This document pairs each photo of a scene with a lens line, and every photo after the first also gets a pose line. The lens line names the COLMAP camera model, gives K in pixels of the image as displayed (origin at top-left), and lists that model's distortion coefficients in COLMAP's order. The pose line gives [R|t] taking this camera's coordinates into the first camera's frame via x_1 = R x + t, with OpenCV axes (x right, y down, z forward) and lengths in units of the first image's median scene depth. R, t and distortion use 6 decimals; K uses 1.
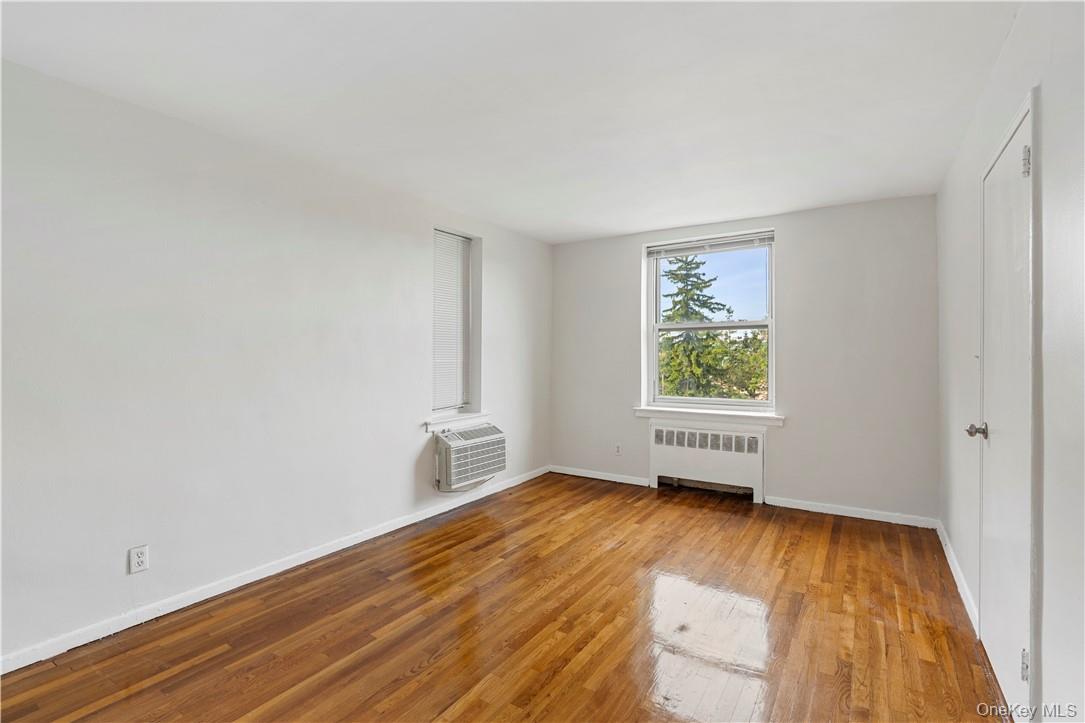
lens RADIAL K [[501.4, 0, 540.0], [0, 501.4, 353.7], [0, 0, 1]] dist [-0.005804, 0.000075]
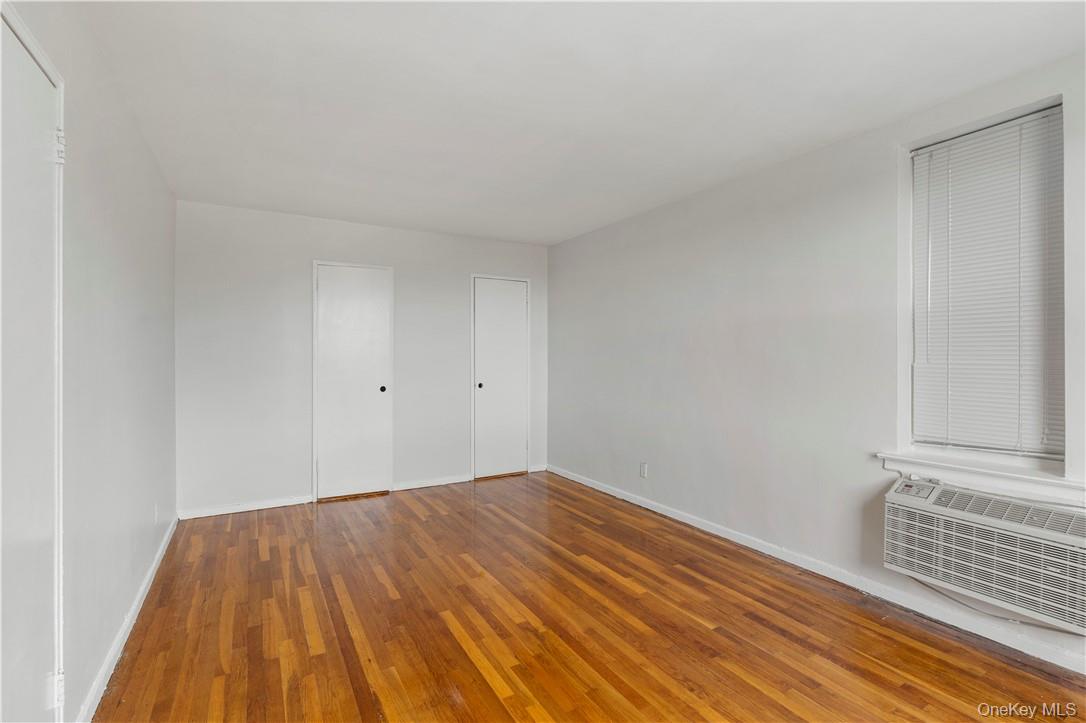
lens RADIAL K [[501.9, 0, 540.5], [0, 501.9, 353.7], [0, 0, 1]] dist [-0.005804, 0.000075]
pose [[-0.447739, -0.000029, -0.894164, 0.558683], [0.006843, 0.999971, -0.003459, 0.005129], [0.894138, -0.007667, -0.447726, 0.884437]]
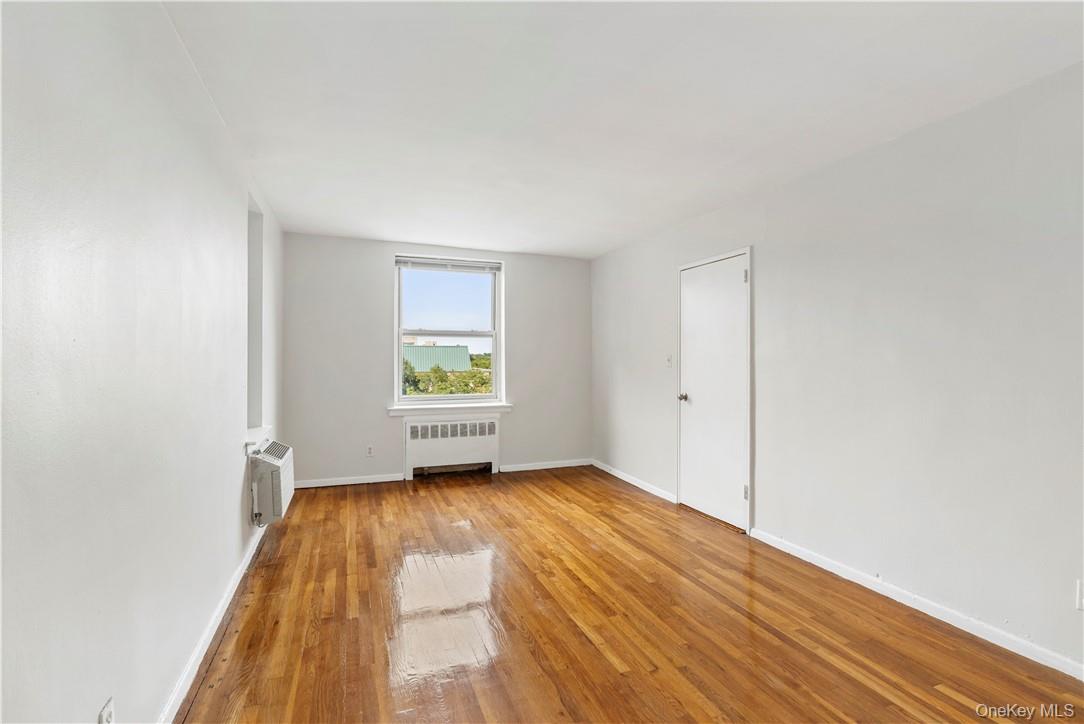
lens RADIAL K [[497.7, 0, 542.0], [0, 497.7, 362.0], [0, 0, 1]] dist [-0.002940, 0.000109]
pose [[0.572320, -0.001259, 0.820030, -0.591896], [-0.008679, 0.999934, 0.007593, 0.001503], [-0.819985, -0.011463, 0.572271, 0.181183]]
